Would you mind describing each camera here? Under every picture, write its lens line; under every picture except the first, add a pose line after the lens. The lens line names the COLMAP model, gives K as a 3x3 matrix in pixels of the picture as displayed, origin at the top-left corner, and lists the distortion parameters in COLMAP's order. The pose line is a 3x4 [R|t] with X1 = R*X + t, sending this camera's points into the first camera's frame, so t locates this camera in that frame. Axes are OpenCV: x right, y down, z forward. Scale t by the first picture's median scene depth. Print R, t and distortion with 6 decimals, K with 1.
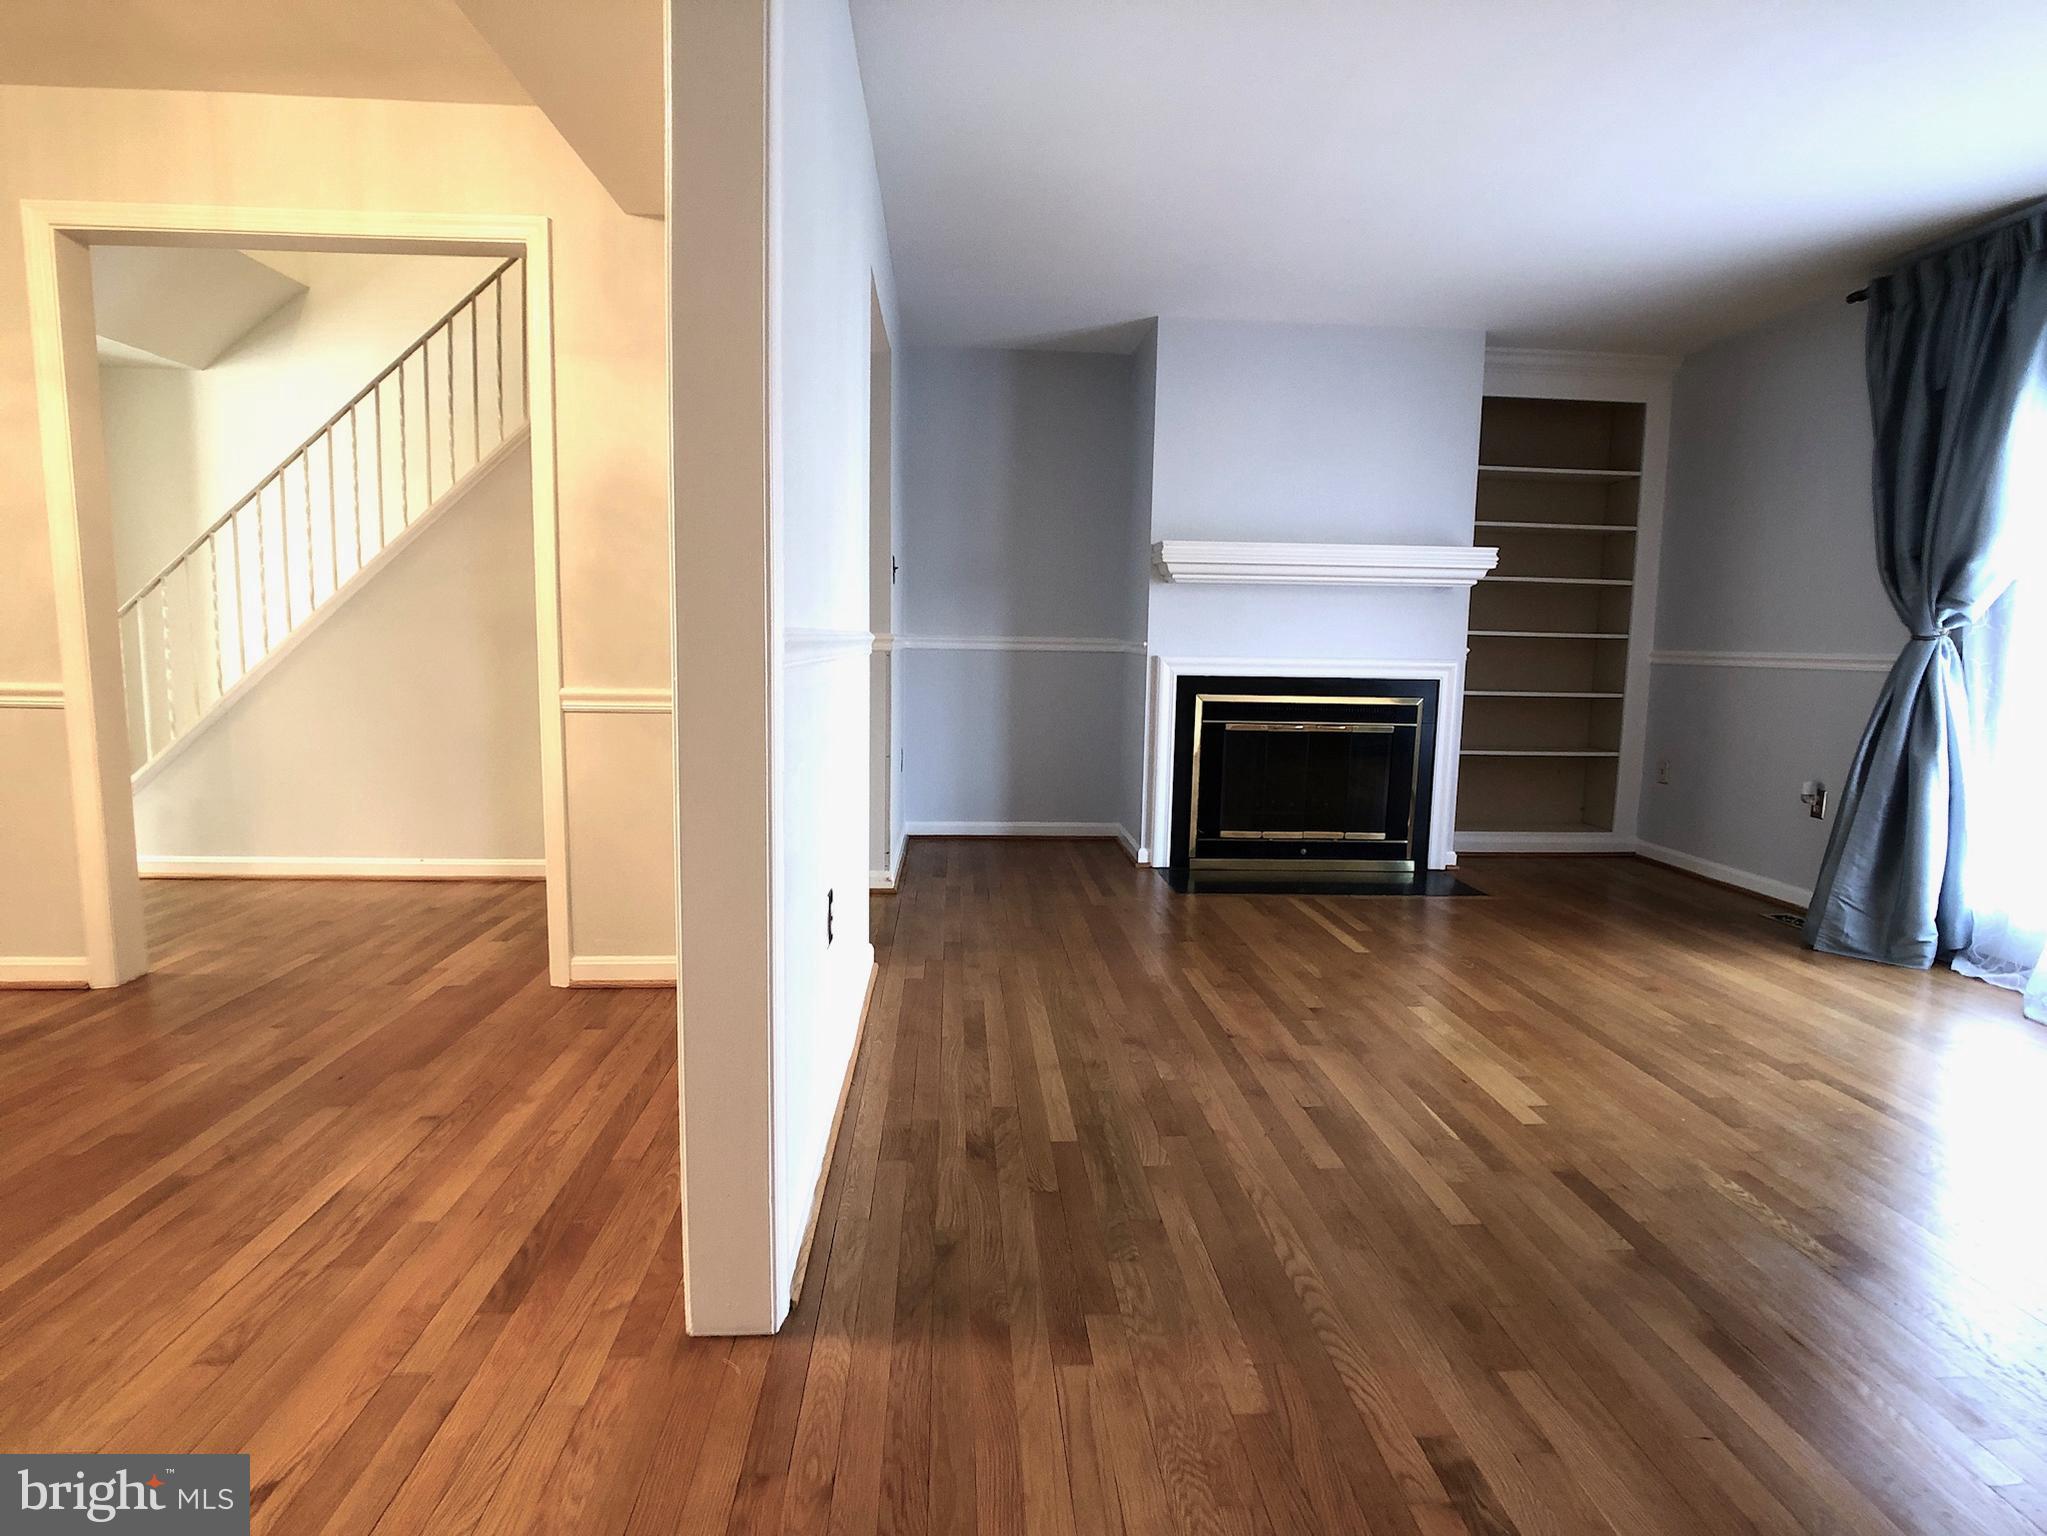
lens RADIAL K [[1080.3, 0, 1023.2], [0, 1080.3, 768.1], [0, 0, 1]] dist [-0.017843, -0.000630]
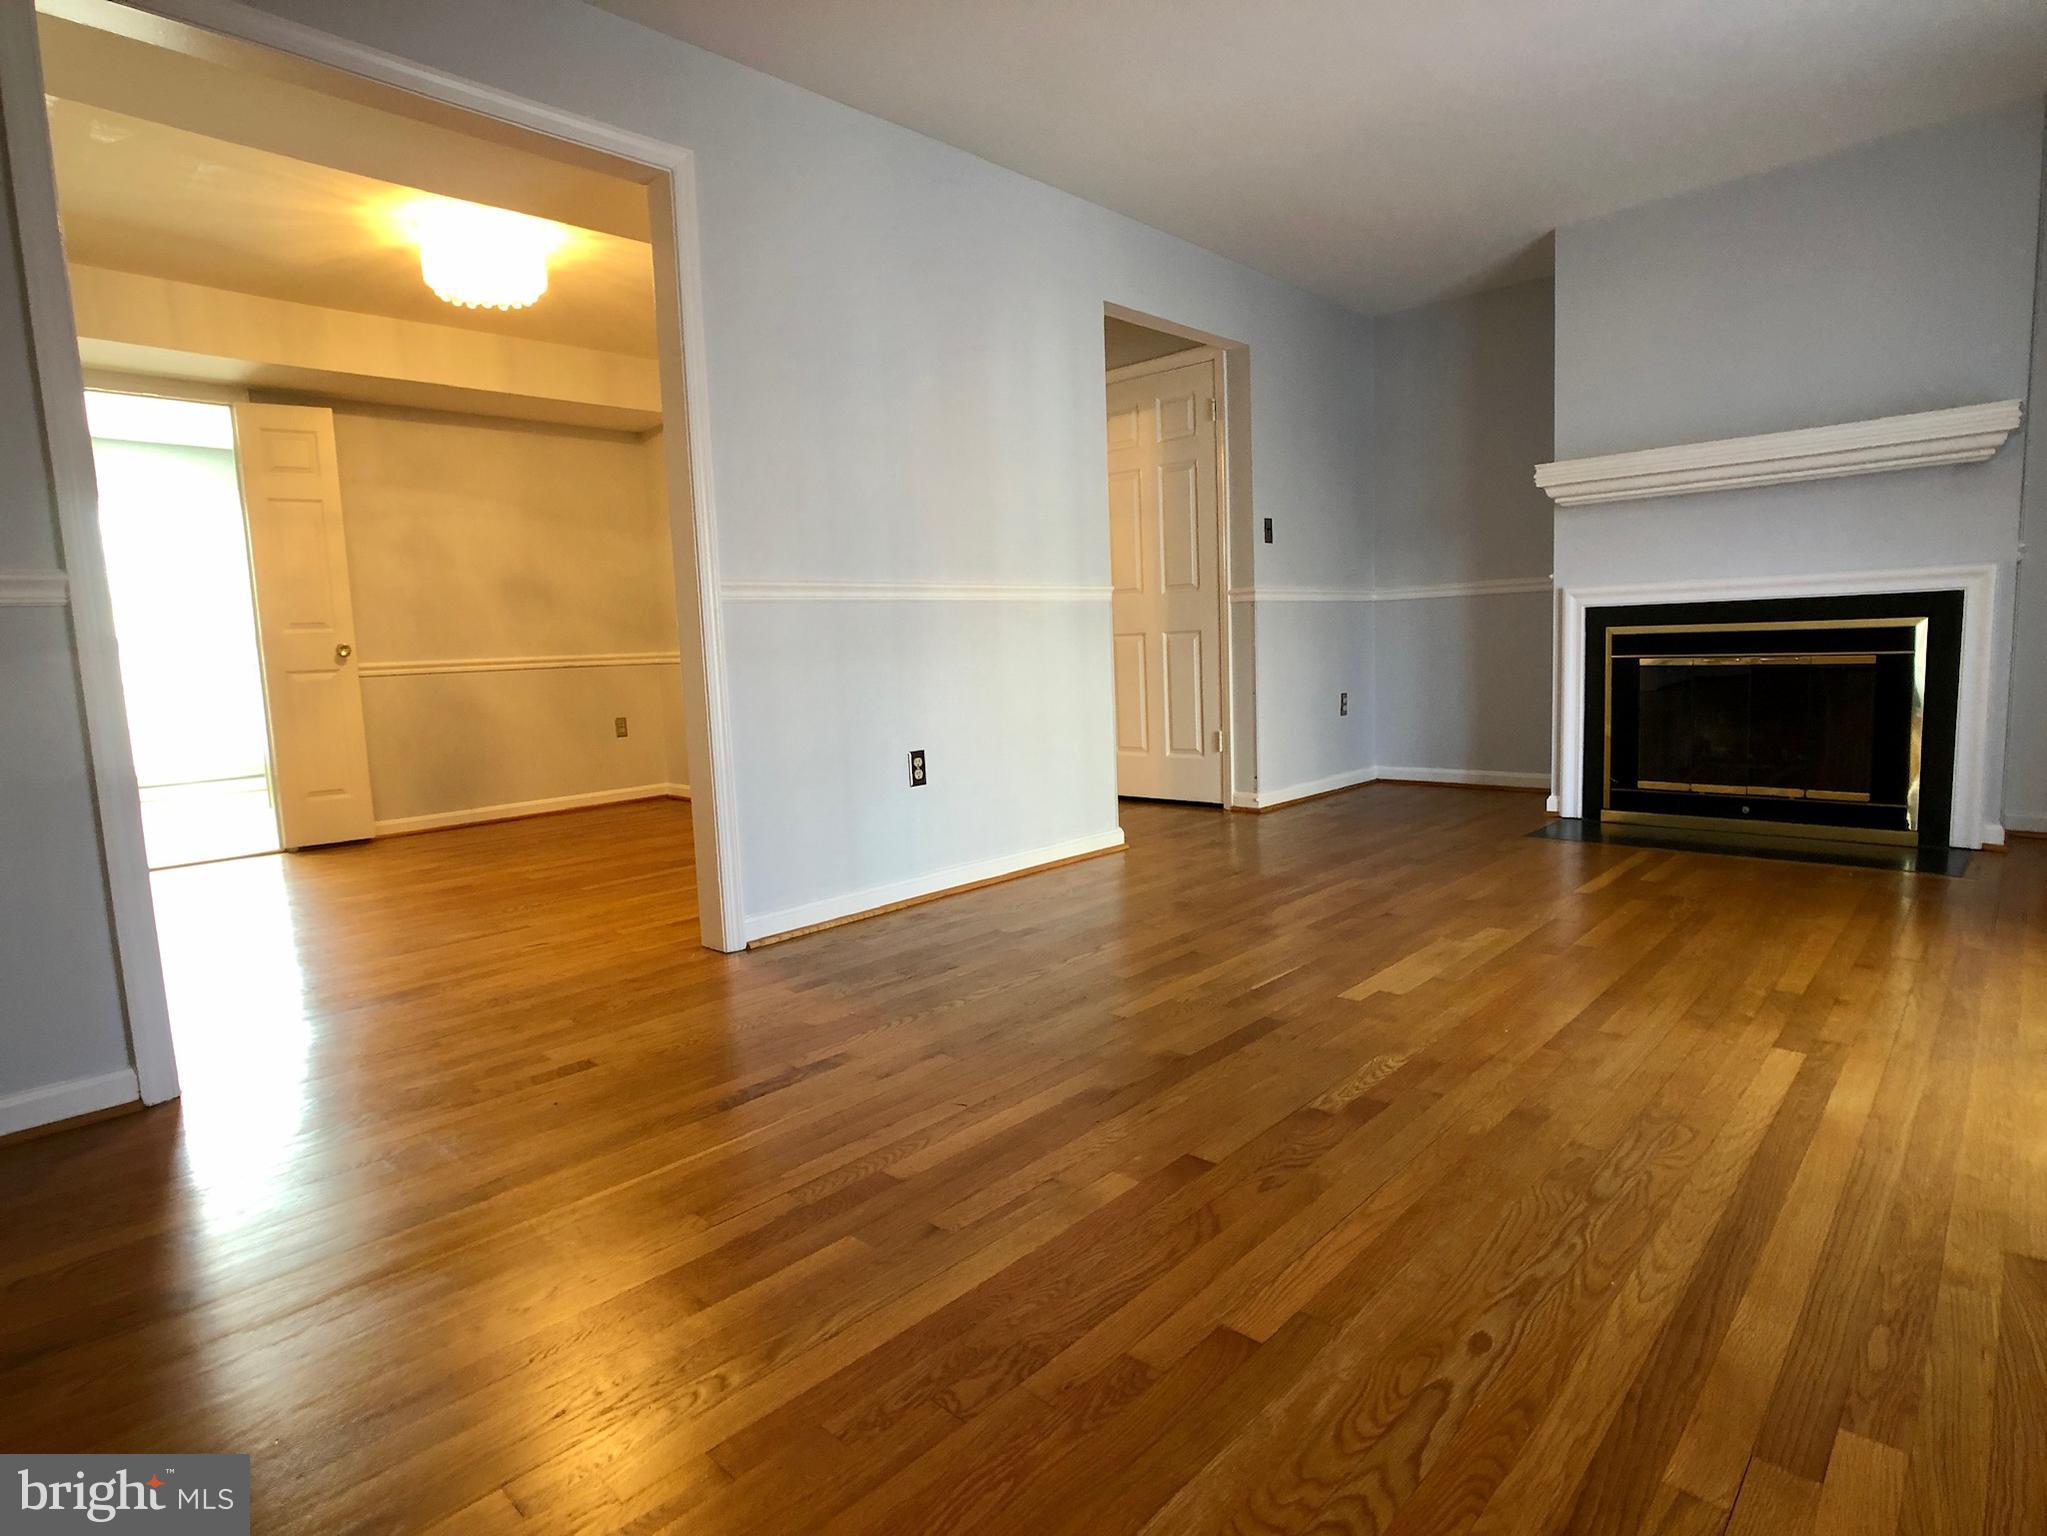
lens RADIAL K [[1080.3, 0, 1023.2], [0, 1080.3, 768.1], [0, 0, 1]] dist [-0.017843, -0.000630]
pose [[0.679631, 0.037545, -0.732593, 0.492428], [-0.033209, 0.999240, 0.020402, 0.047491], [0.732802, 0.010463, 0.680361, 0.030492]]
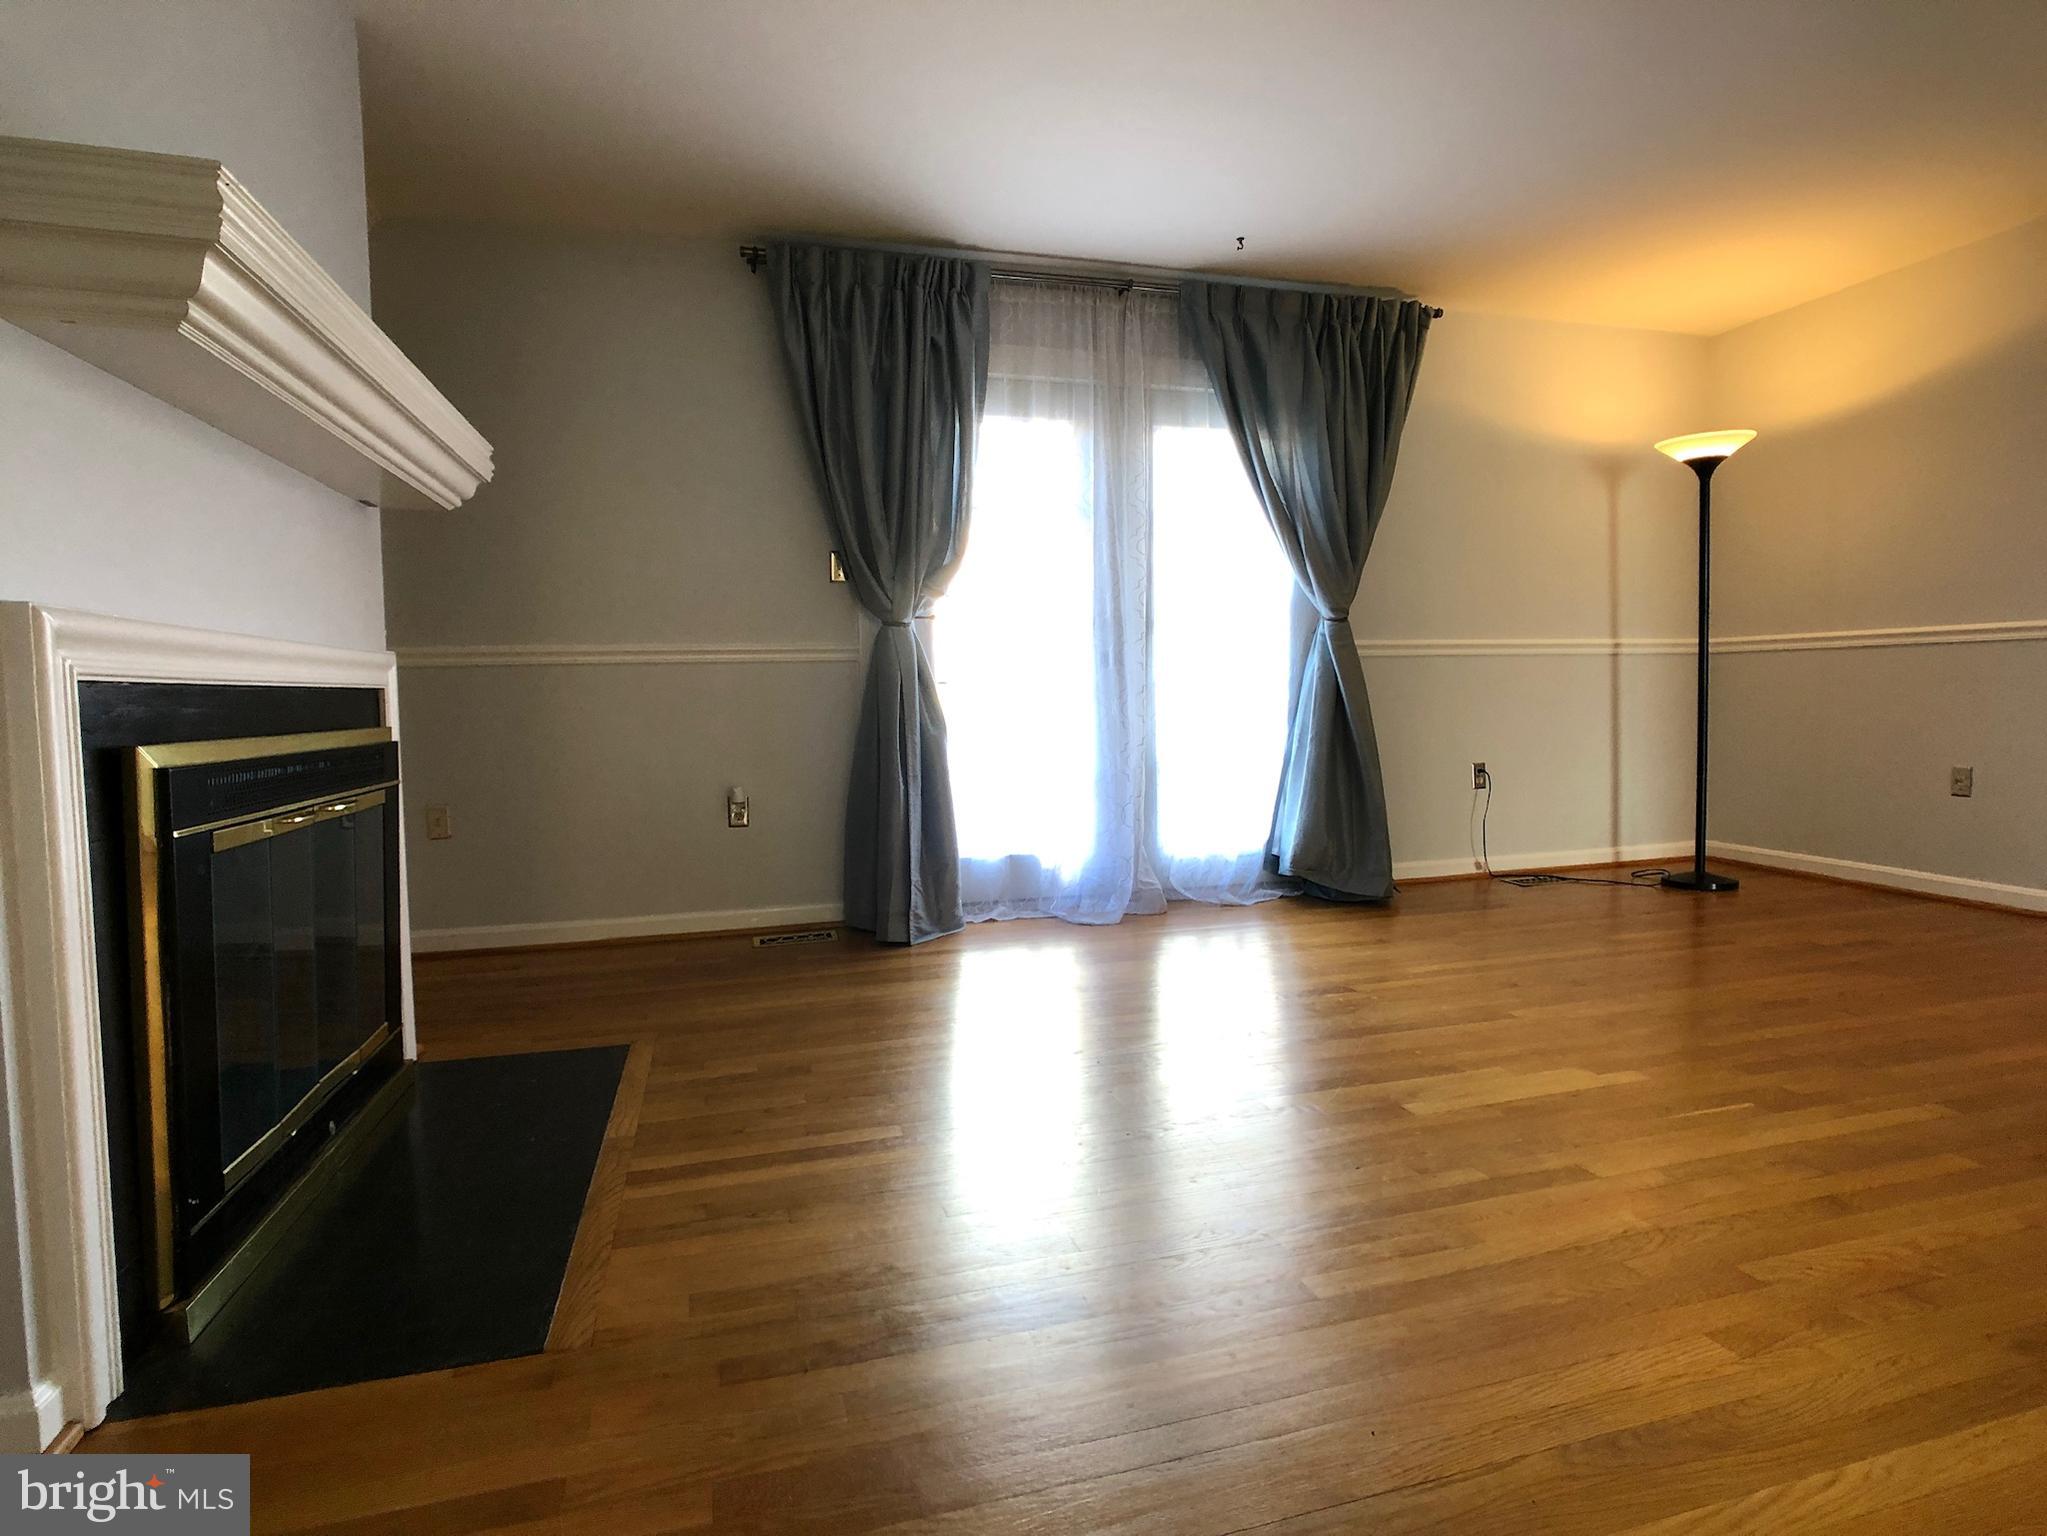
lens RADIAL K [[1080.3, 0, 1023.2], [0, 1080.3, 768.1], [0, 0, 1]] dist [-0.017843, -0.000630]
pose [[-0.201558, -0.084392, 0.975834, -0.163868], [0.123555, 0.986132, 0.110803, -0.064903], [-0.971652, 0.142903, -0.188336, 0.826308]]
